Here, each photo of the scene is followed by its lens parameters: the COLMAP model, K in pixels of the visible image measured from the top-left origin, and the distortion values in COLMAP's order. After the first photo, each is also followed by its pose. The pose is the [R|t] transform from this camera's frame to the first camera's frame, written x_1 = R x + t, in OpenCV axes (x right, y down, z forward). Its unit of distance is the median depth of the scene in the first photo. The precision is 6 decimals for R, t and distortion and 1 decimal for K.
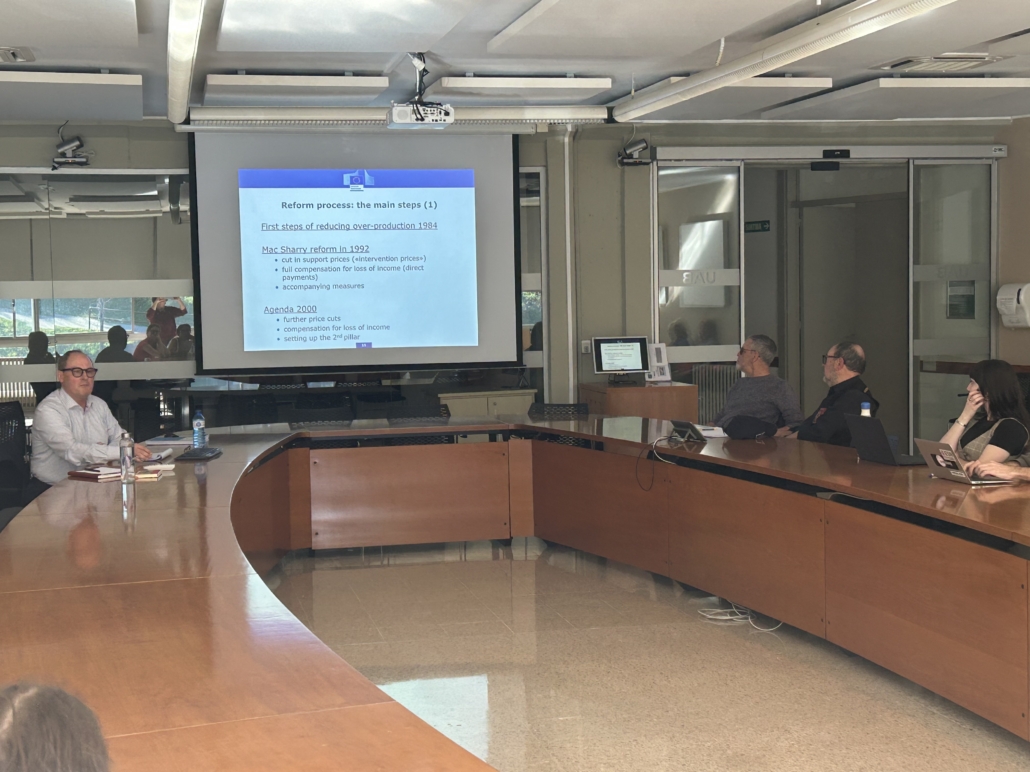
lens RADIAL K [[1639.9, 0, 515.0], [0, 1639.9, 386.0], [0, 0, 1]] dist [0.140907, -0.994654]
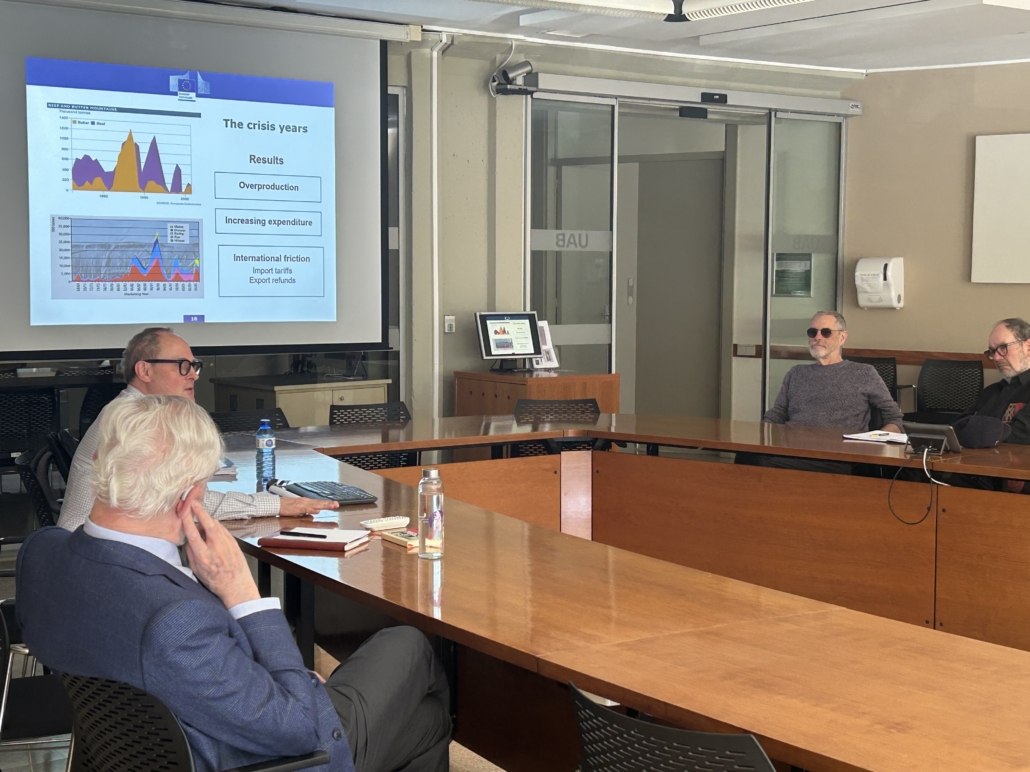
lens RADIAL K [[1639.9, 0, 515.0], [0, 1639.9, 386.0], [0, 0, 1]] dist [0.140907, -0.994654]
pose [[0.904288, -0.007063, 0.426864, -0.263952], [0.003816, 0.999957, 0.008463, -0.001176], [-0.426906, -0.006024, 0.904276, 0.287537]]
